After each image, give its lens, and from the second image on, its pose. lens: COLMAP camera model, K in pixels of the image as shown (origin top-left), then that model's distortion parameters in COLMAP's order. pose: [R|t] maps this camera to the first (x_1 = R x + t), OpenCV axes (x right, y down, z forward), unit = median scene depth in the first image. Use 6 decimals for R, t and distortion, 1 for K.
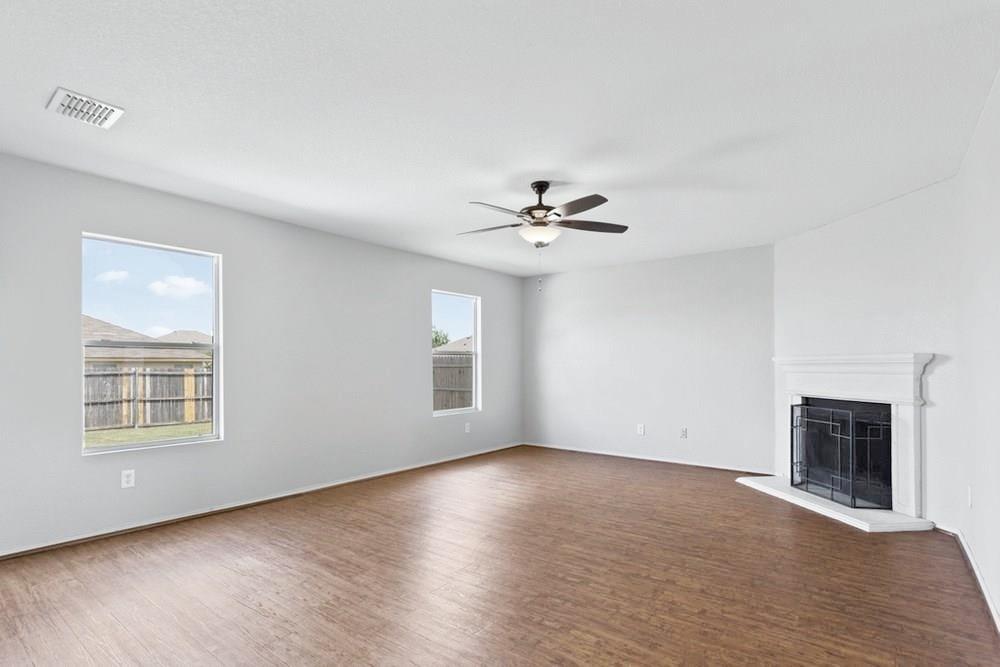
lens RADIAL K [[496.0, 0, 500.2], [0, 496.0, 367.6], [0, 0, 1]] dist [0.000462, 0.000104]
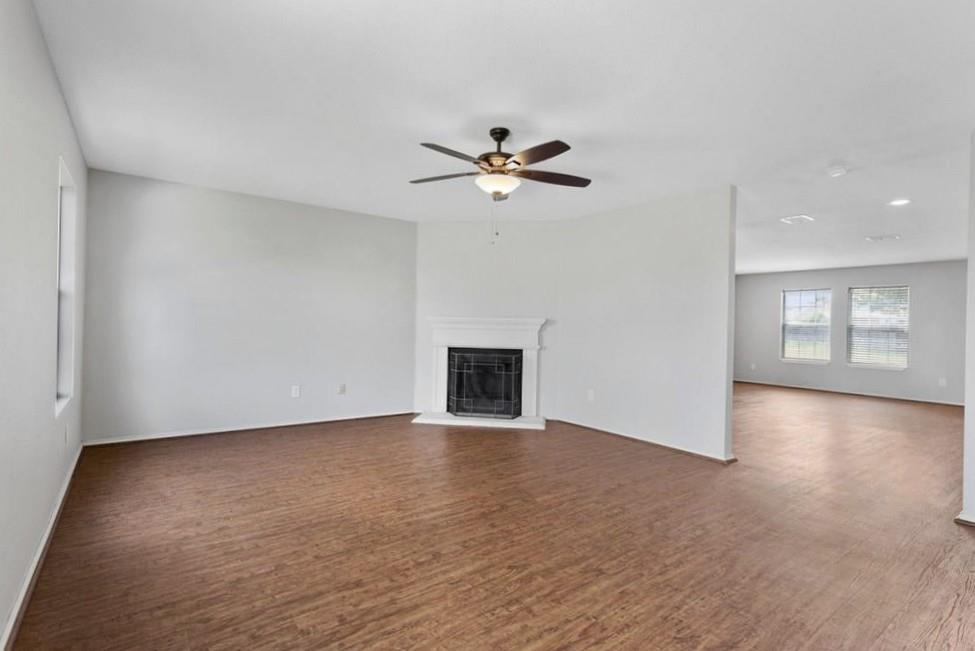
lens RADIAL K [[472.8, 0, 487.5], [0, 472.8, 325.5], [0, 0, 1]] dist [0.000609, 0.000083]
pose [[0.262618, 0.005418, 0.964885, -0.748756], [-0.018428, 0.999830, -0.000598, -0.000514], [-0.964724, -0.017624, 0.262673, 0.751494]]
